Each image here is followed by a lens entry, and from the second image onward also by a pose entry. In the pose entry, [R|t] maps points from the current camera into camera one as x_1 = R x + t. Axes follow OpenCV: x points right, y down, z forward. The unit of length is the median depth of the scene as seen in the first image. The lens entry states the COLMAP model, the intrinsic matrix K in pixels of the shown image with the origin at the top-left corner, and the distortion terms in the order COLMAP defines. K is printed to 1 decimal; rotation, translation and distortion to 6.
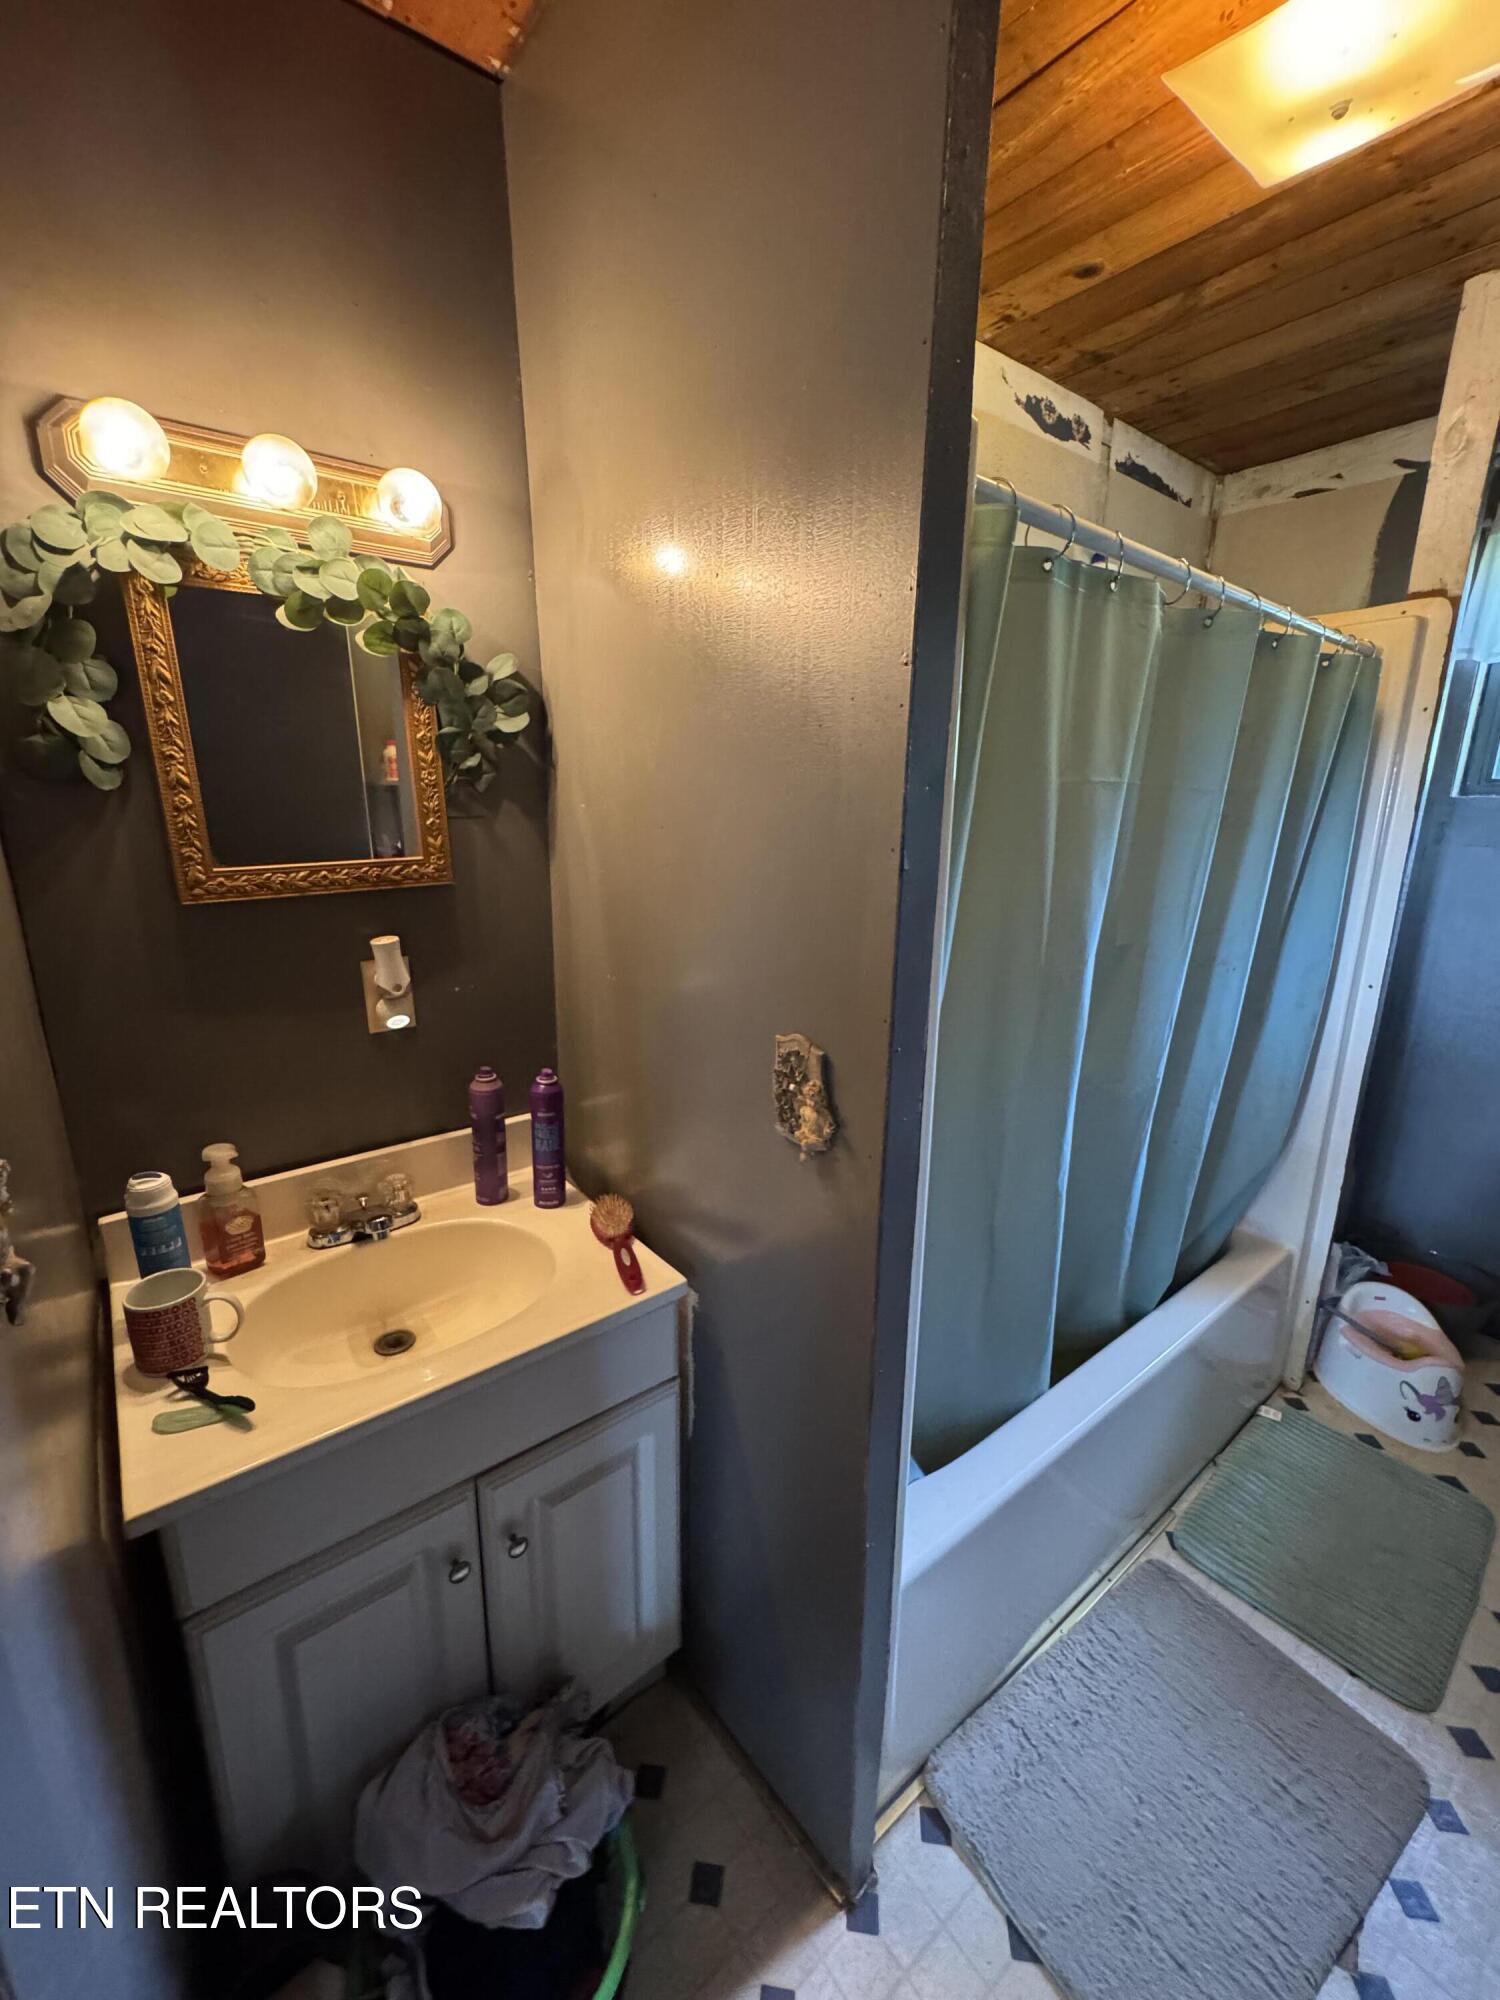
lens RADIAL K [[803.1, 0, 749.4], [0, 803.1, 996.2], [0, 0, 1]] dist [-0.007030, 0.001237]
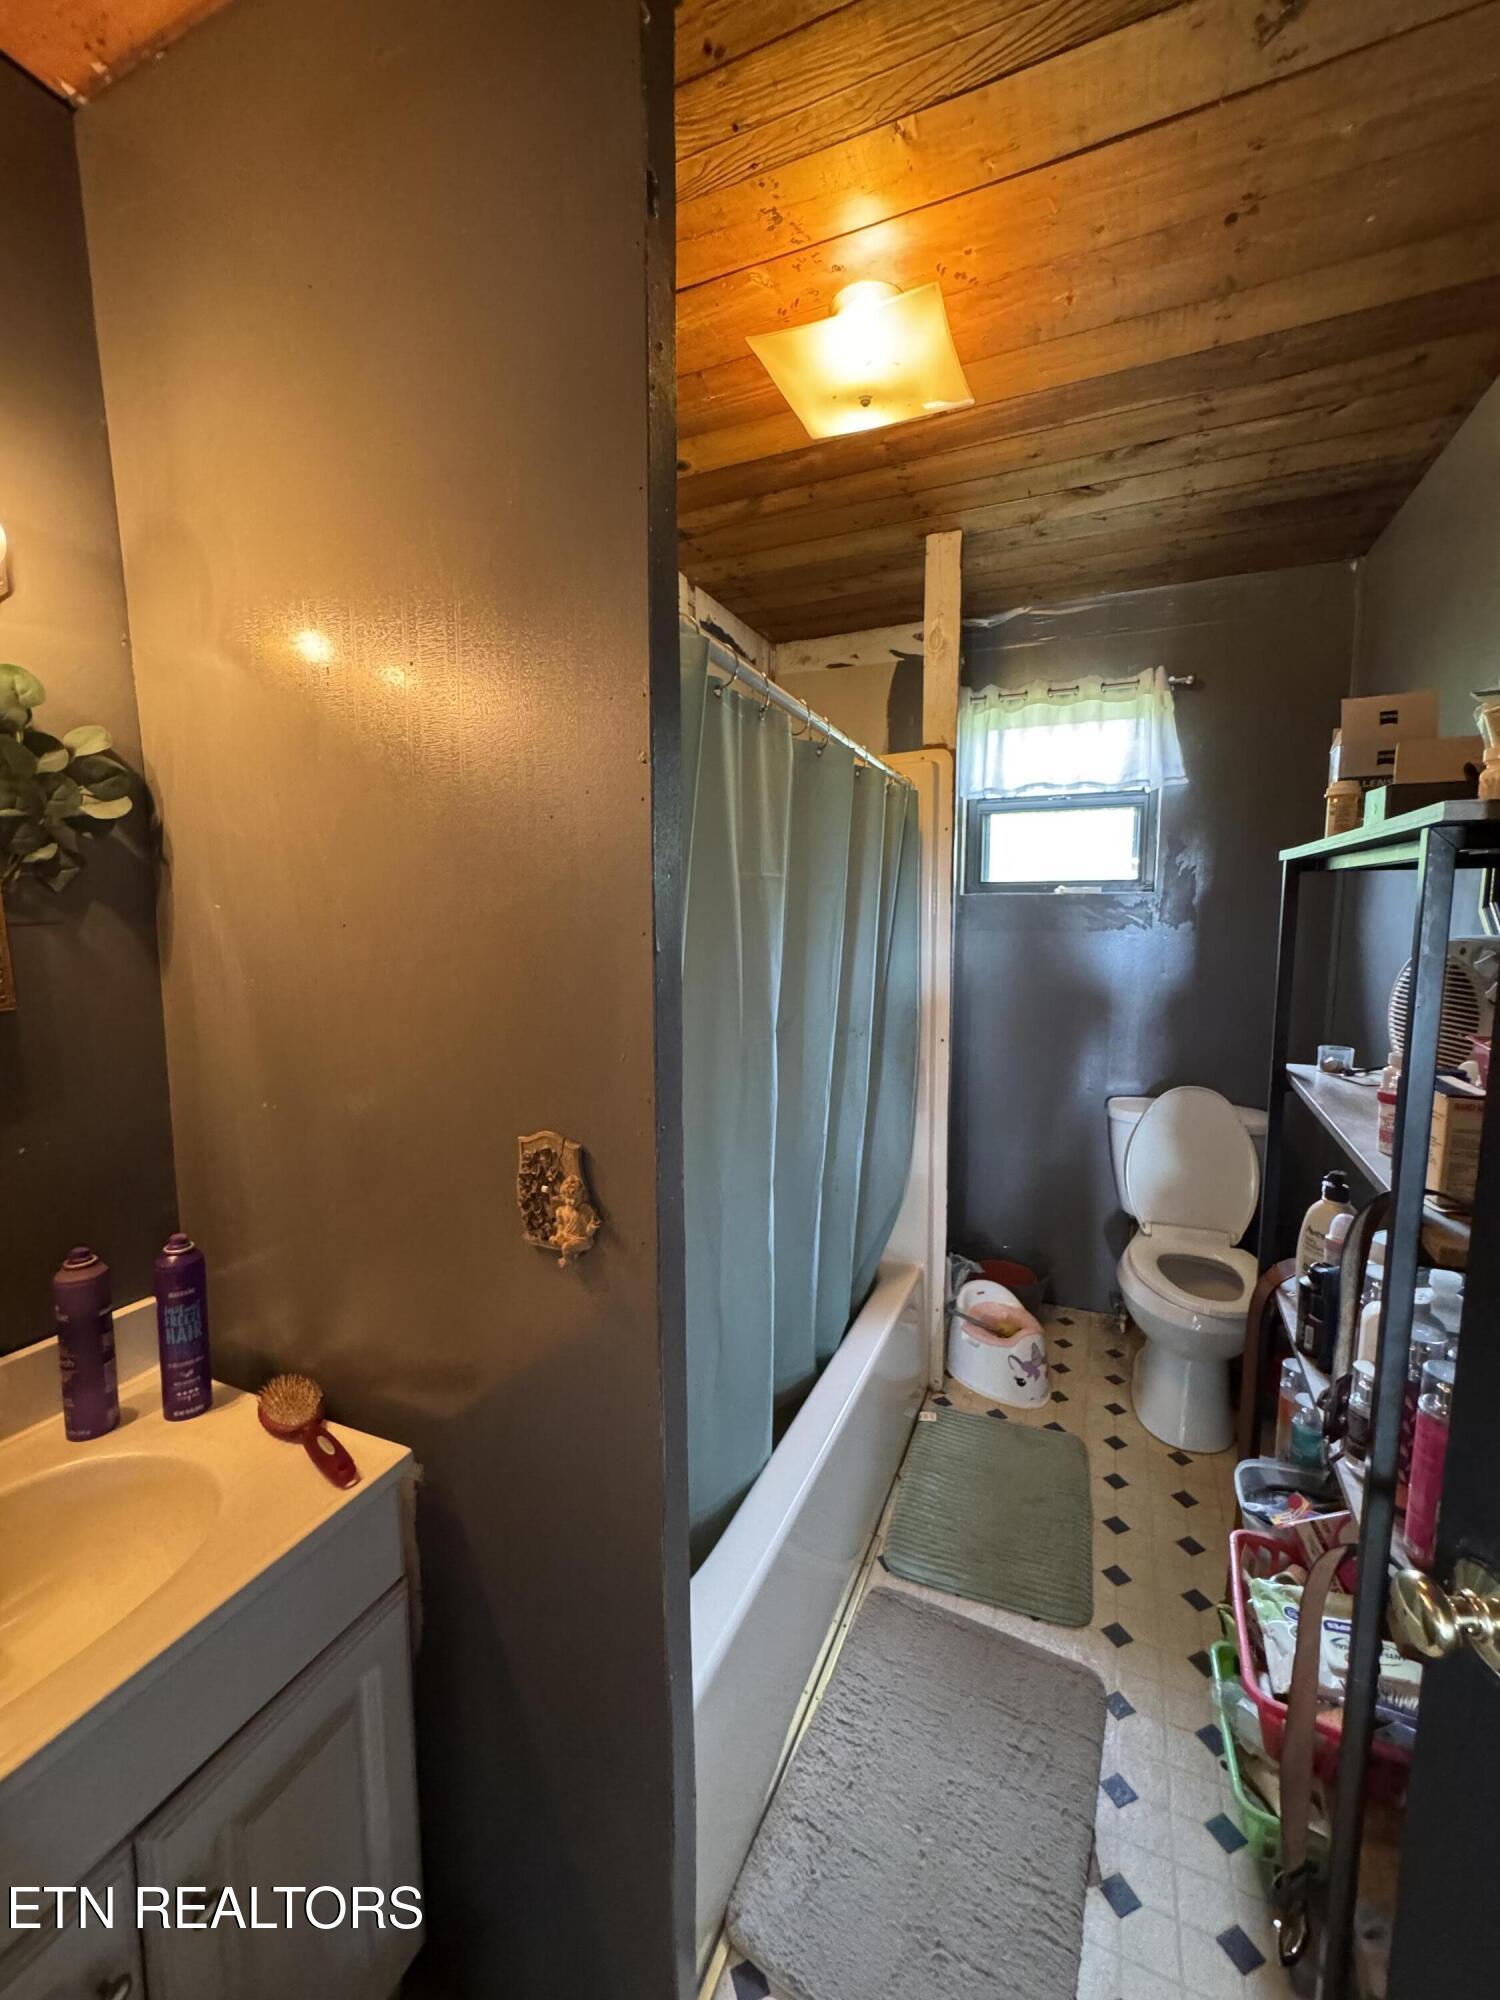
lens RADIAL K [[800.0, 0, 748.2], [0, 800.0, 996.3], [0, 0, 1]] dist [-0.006179, 0.000892]
pose [[0.882052, -0.066514, 0.466433, -0.109013], [0.127740, 0.986666, -0.100864, 0.010788], [-0.453504, 0.148549, 0.878787, 0.025648]]
